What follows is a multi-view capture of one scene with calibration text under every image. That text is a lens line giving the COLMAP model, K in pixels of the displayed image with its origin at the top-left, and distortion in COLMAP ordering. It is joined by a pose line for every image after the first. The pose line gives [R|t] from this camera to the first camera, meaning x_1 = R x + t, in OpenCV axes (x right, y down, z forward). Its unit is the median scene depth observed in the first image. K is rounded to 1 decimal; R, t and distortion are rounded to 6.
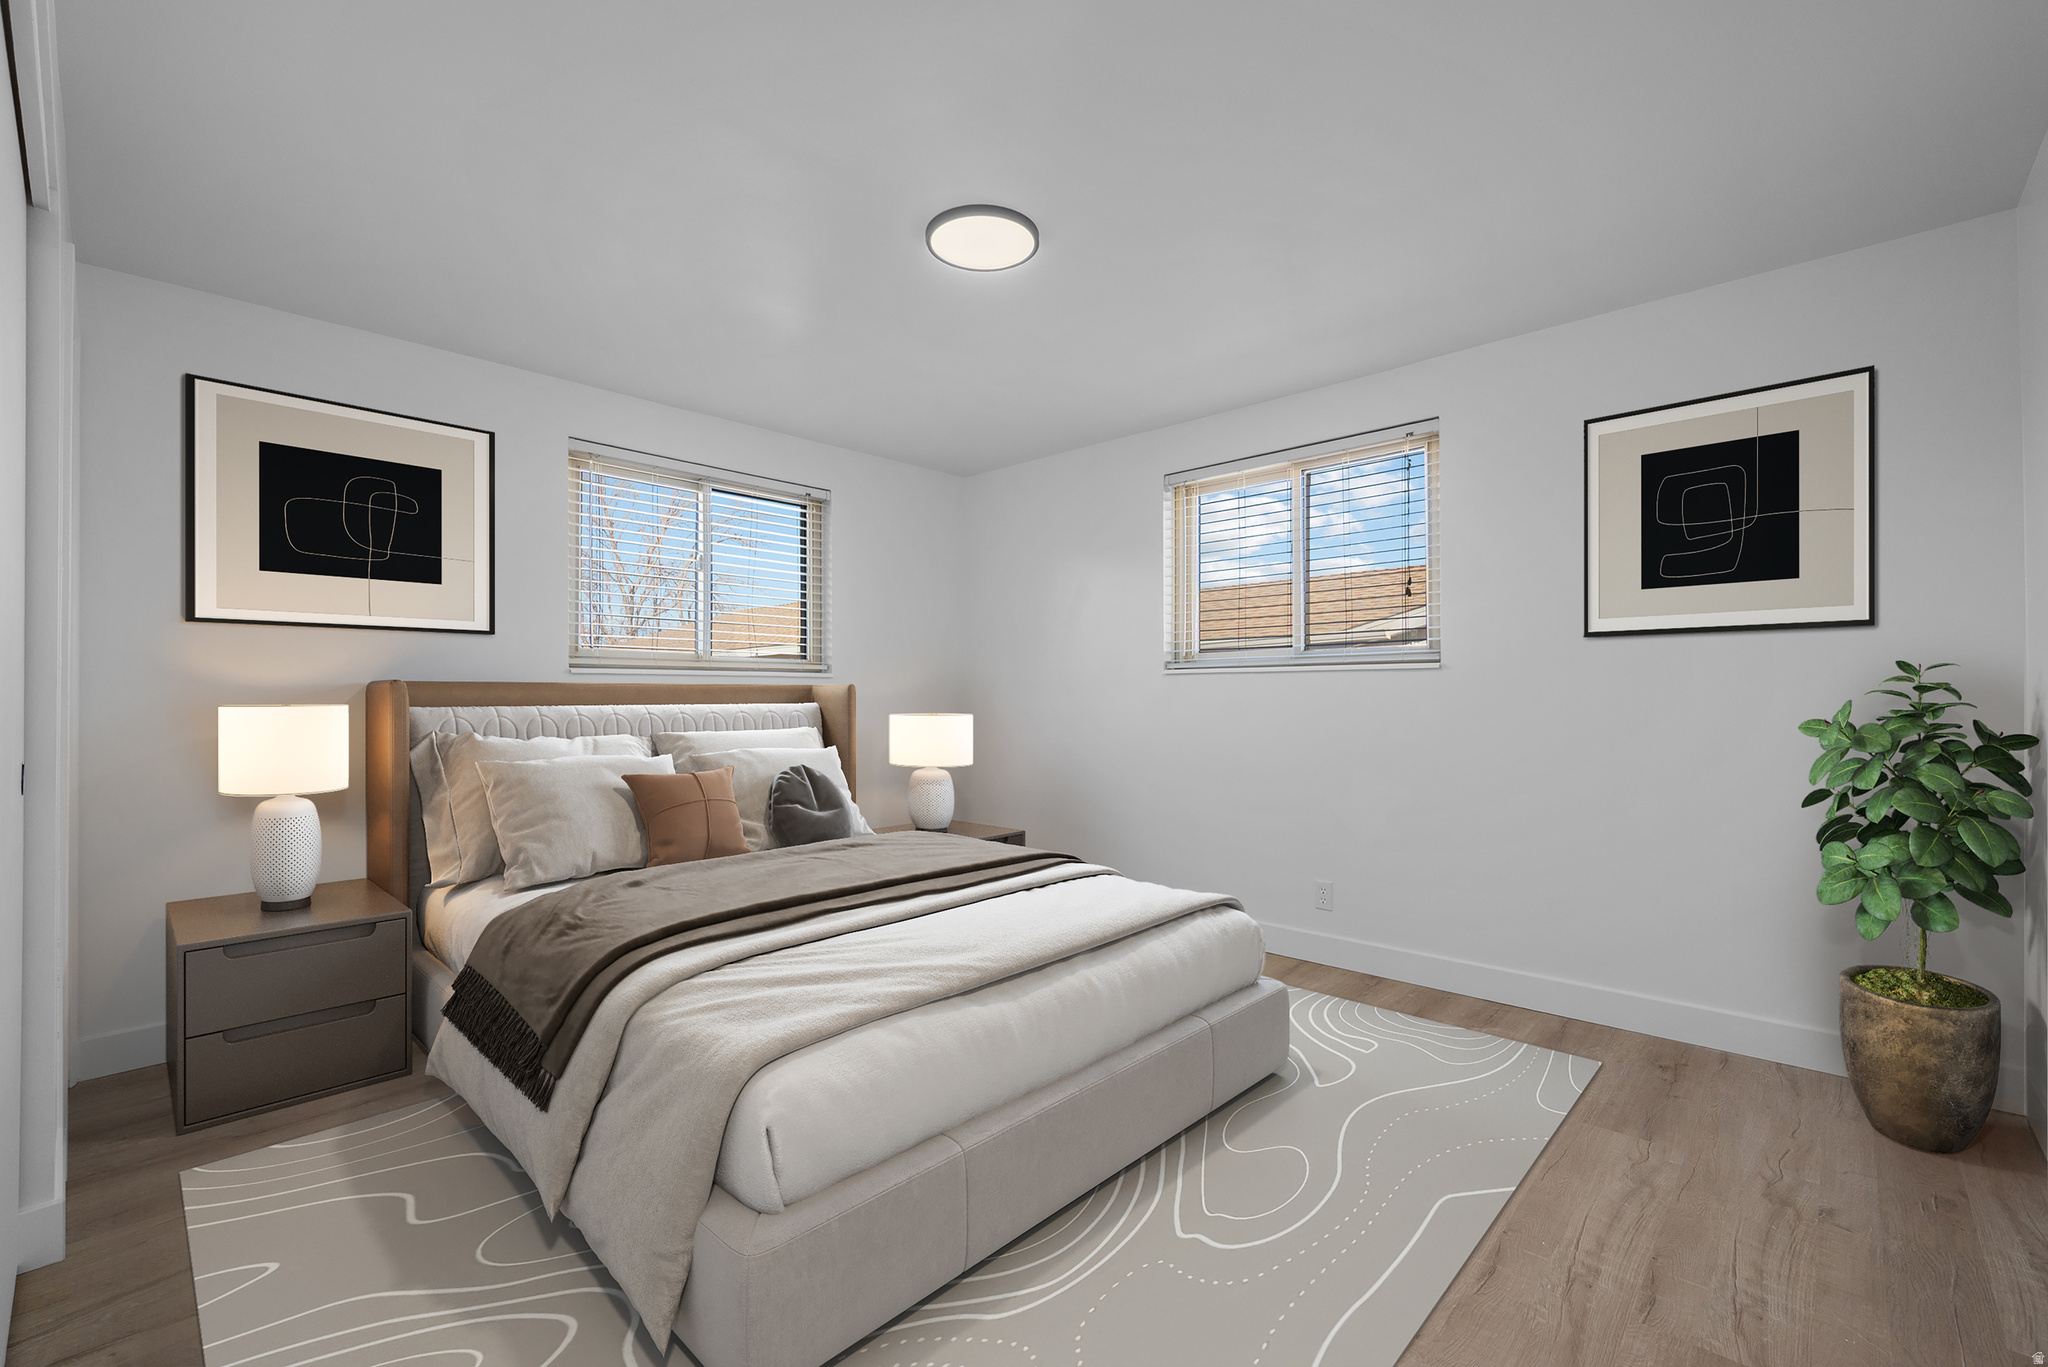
lens RADIAL K [[889.0, 0, 1018.5], [0, 889.0, 684.9], [0, 0, 1]] dist [0.002441, 0.000052]
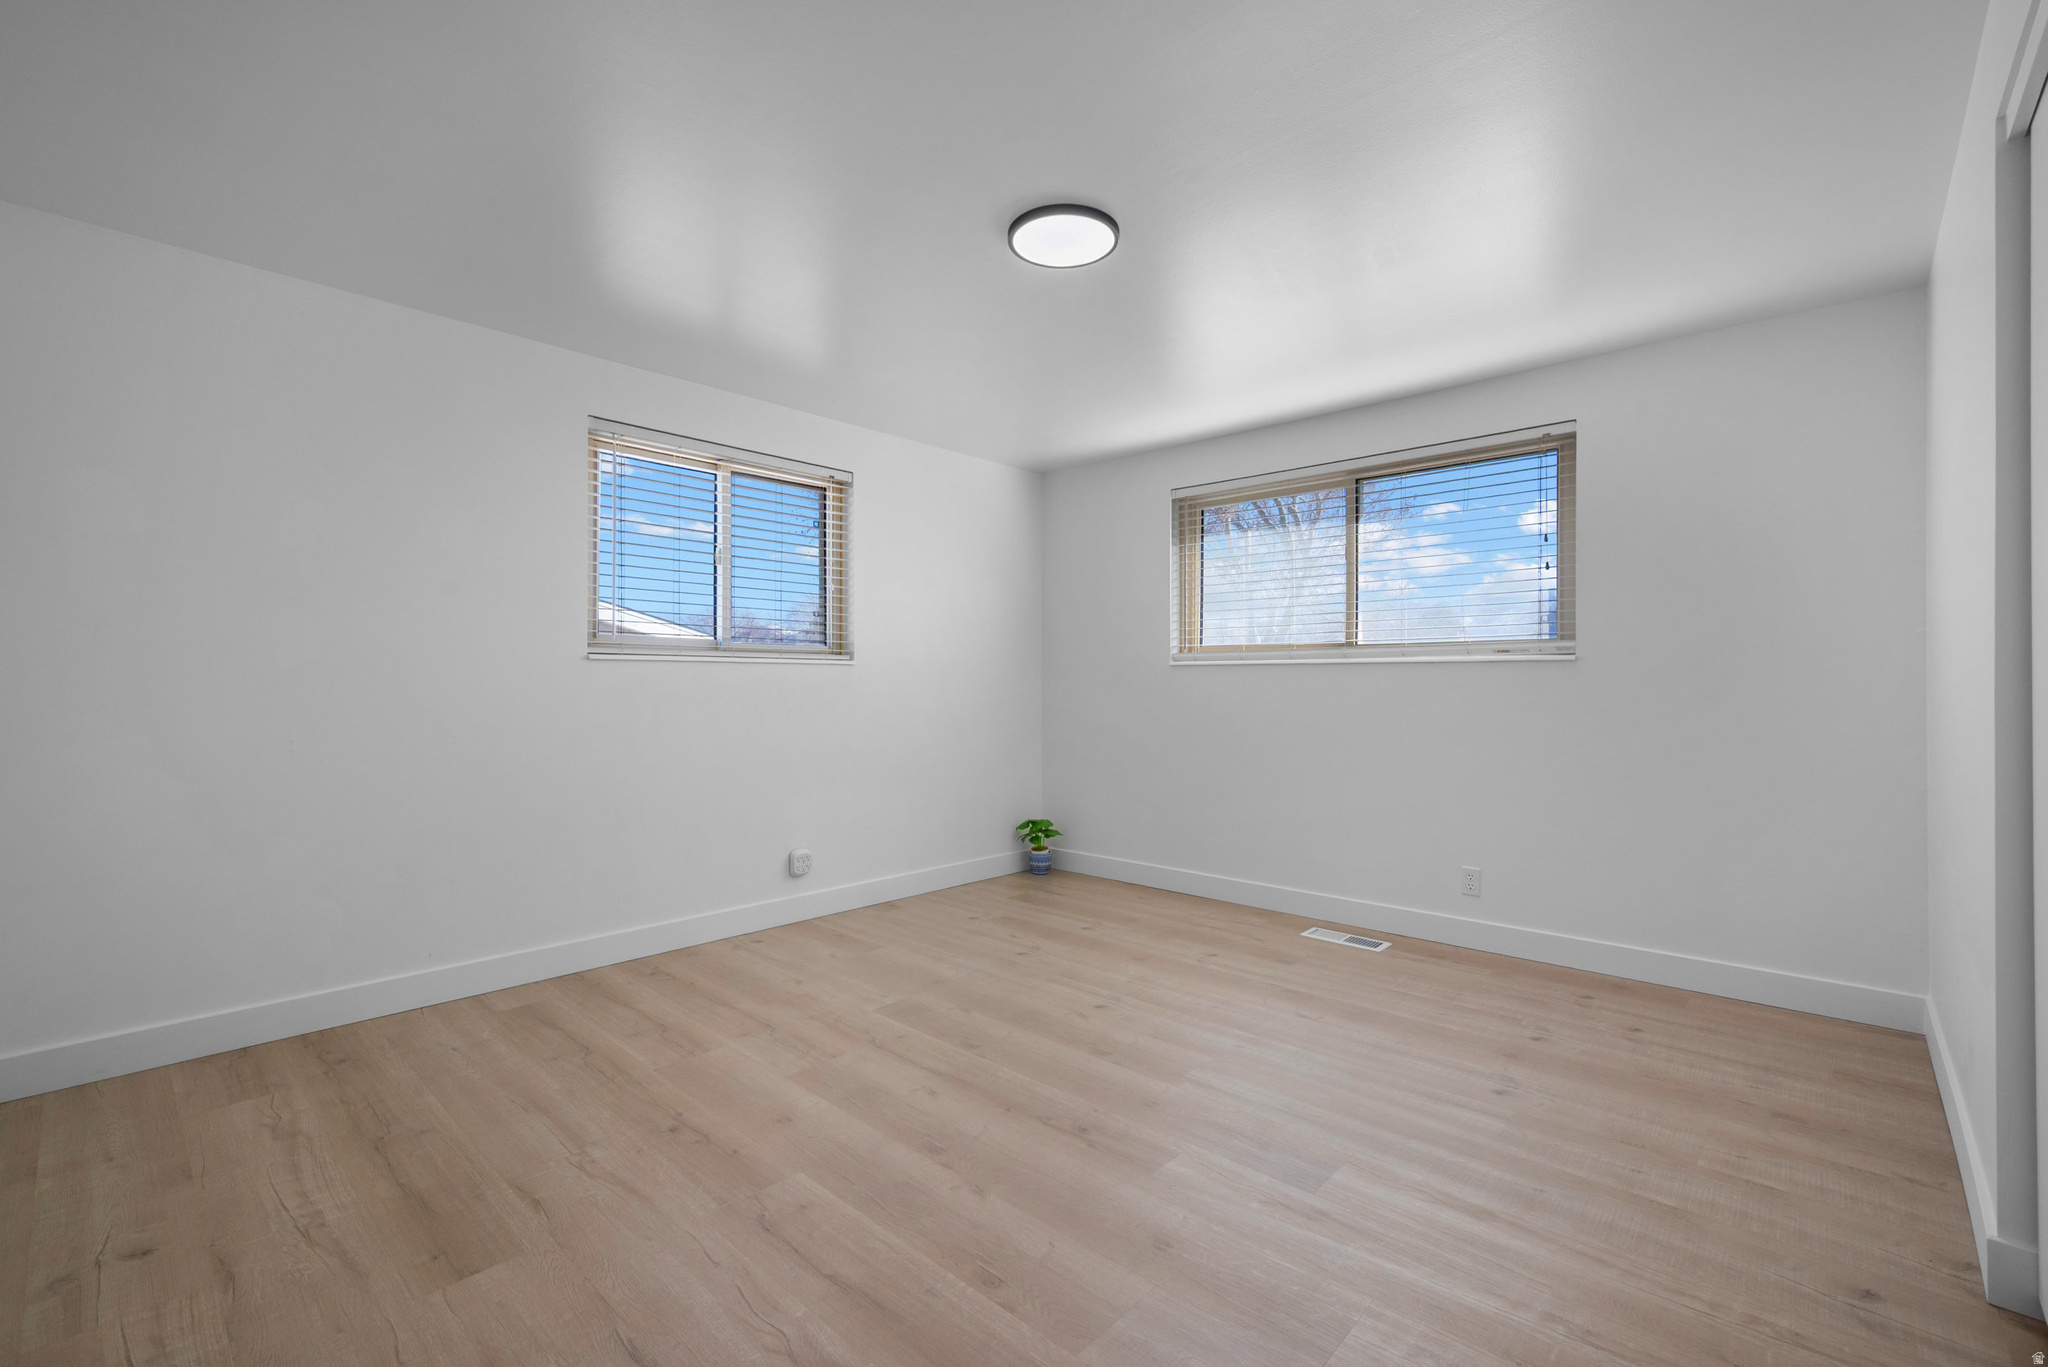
lens RADIAL K [[889.0, 0, 1025.7], [0, 889.0, 688.9], [0, 0, 1]] dist [0.002441, 0.000052]
pose [[-0.011578, 0.001967, 0.999931, -0.319118], [-0.016507, 0.999861, -0.002158, 0.012085], [-0.999797, -0.016530, -0.011544, 0.125814]]
